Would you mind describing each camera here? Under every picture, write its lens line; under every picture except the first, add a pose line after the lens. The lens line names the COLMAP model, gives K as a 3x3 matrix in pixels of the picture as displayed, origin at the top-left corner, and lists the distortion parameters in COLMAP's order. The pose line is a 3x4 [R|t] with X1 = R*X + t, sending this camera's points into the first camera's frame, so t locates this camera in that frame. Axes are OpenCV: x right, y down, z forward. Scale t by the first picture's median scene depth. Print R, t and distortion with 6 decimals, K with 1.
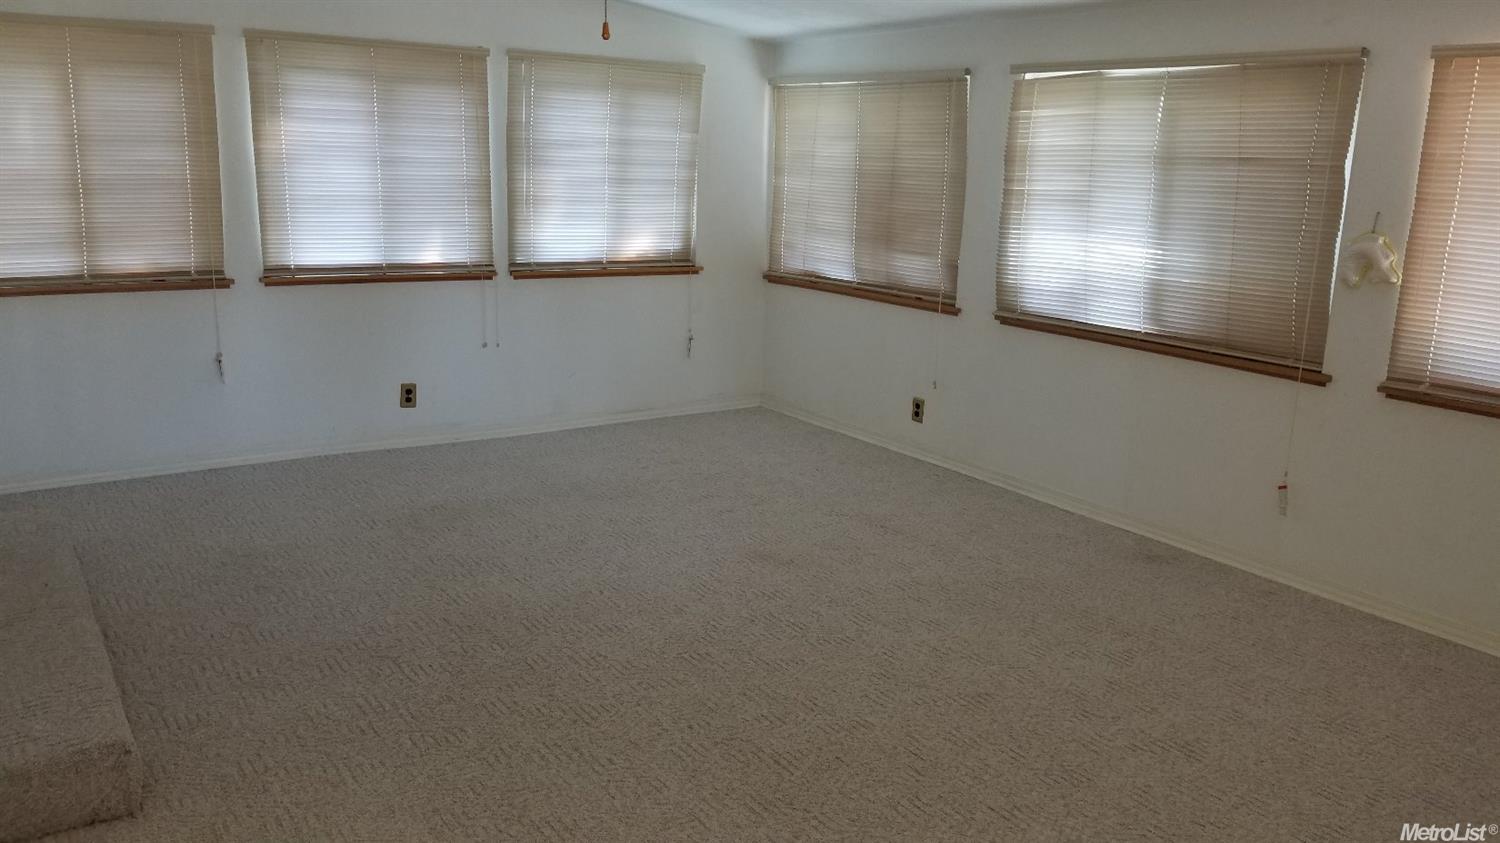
lens RADIAL K [[1183.6, 0, 746.8], [0, 1183.6, 411.8], [0, 0, 1]] dist [0.002242, -0.000469]
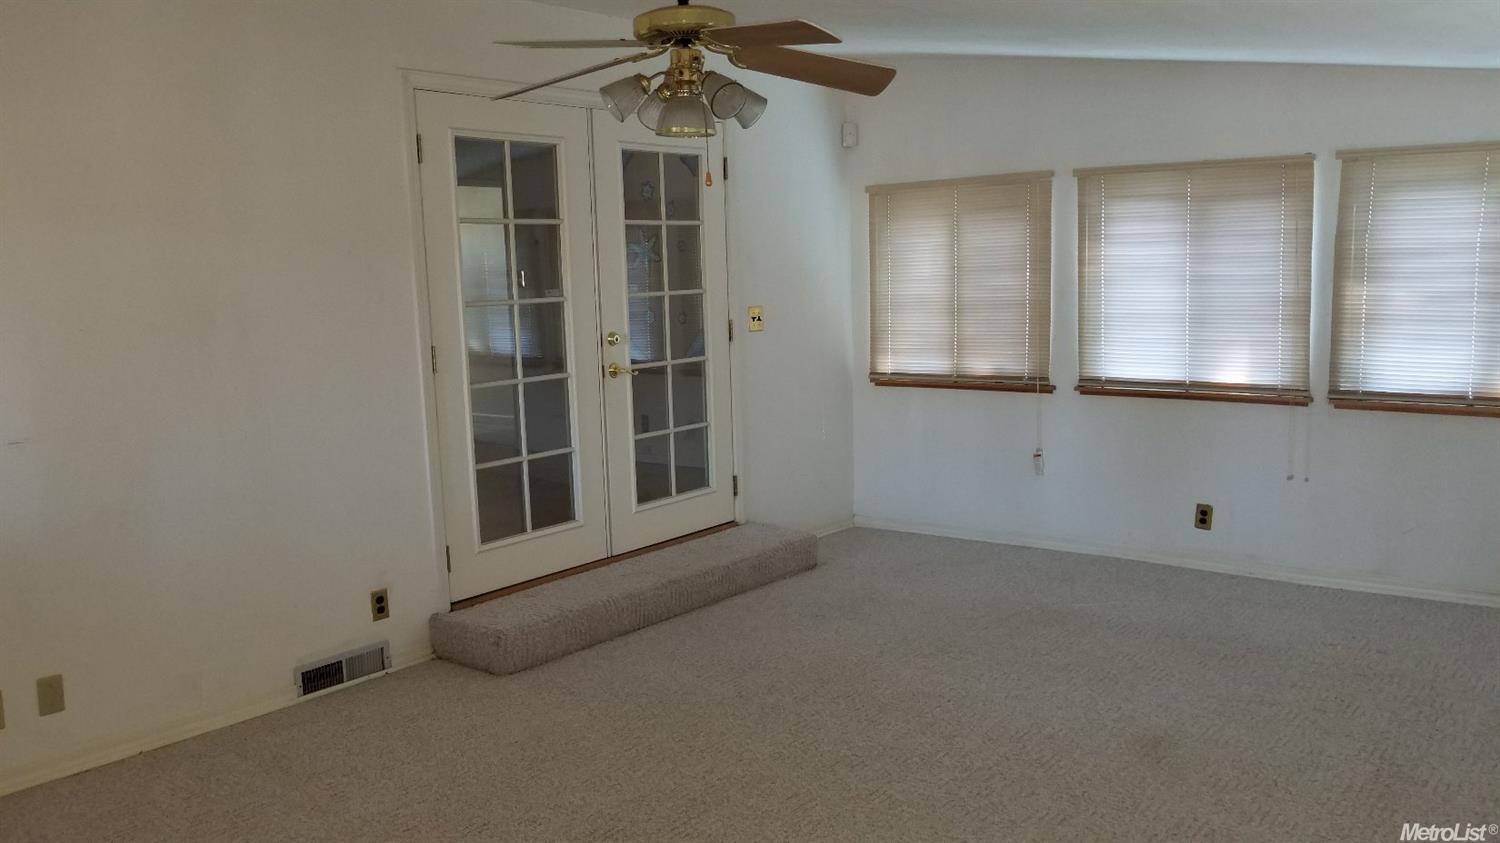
lens RADIAL K [[1183.6, 0, 747.1], [0, 1183.6, 430.8], [0, 0, 1]] dist [0.002242, -0.000469]
pose [[0.339413, 0.092022, -0.936125, 0.510353], [-0.171205, 0.984624, 0.034715, -0.055061], [0.924926, 0.148487, 0.349949, 0.313786]]
